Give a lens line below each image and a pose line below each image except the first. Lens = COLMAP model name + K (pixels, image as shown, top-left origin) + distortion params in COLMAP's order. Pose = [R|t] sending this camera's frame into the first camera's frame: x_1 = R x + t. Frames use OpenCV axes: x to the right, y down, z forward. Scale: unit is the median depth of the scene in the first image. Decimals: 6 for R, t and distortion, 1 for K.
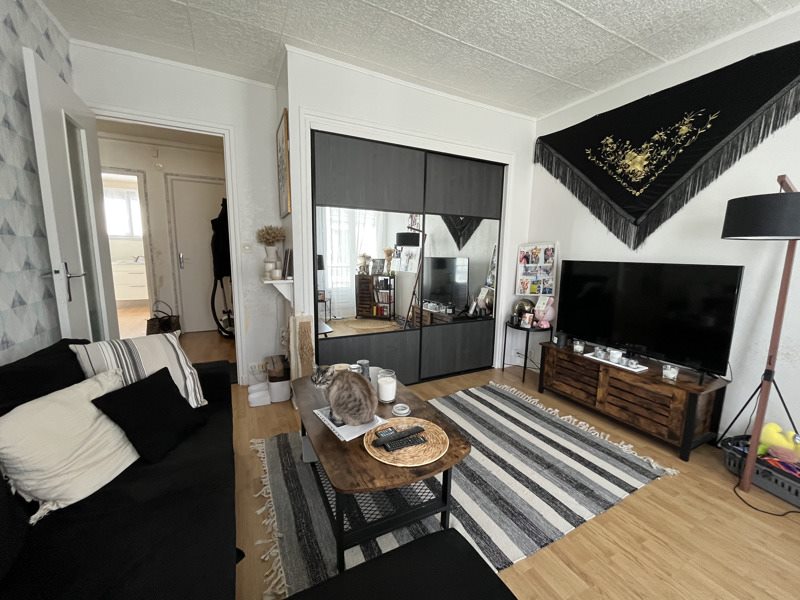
lens RADIAL K [[324.6, 0, 396.9], [0, 324.6, 298.5], [0, 0, 1]] dist [-0.000740, -0.000129]
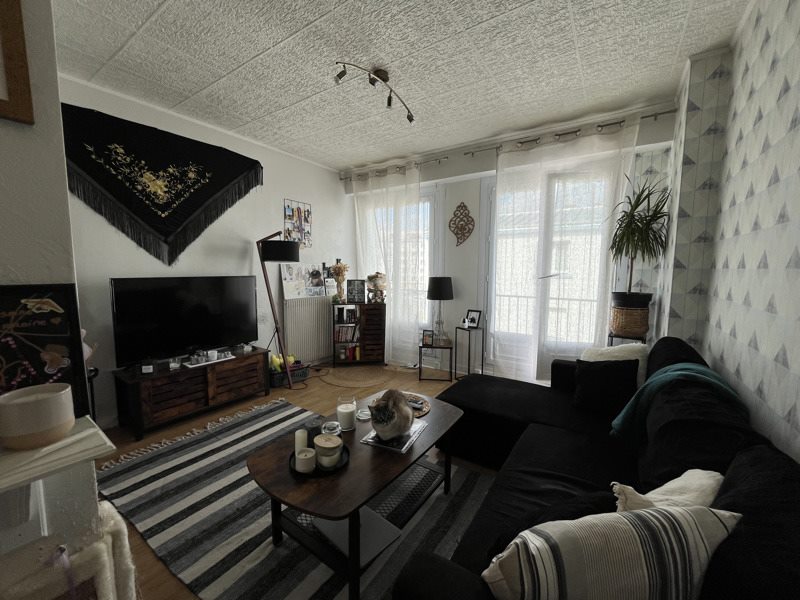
lens RADIAL K [[324.6, 0, 397.4], [0, 324.6, 302.1], [0, 0, 1]] dist [-0.000740, -0.000129]
pose [[-0.487692, -0.105772, 0.866584, -0.634181], [0.114483, 0.976313, 0.183593, -0.145686], [-0.865477, 0.188747, -0.464031, 0.877009]]
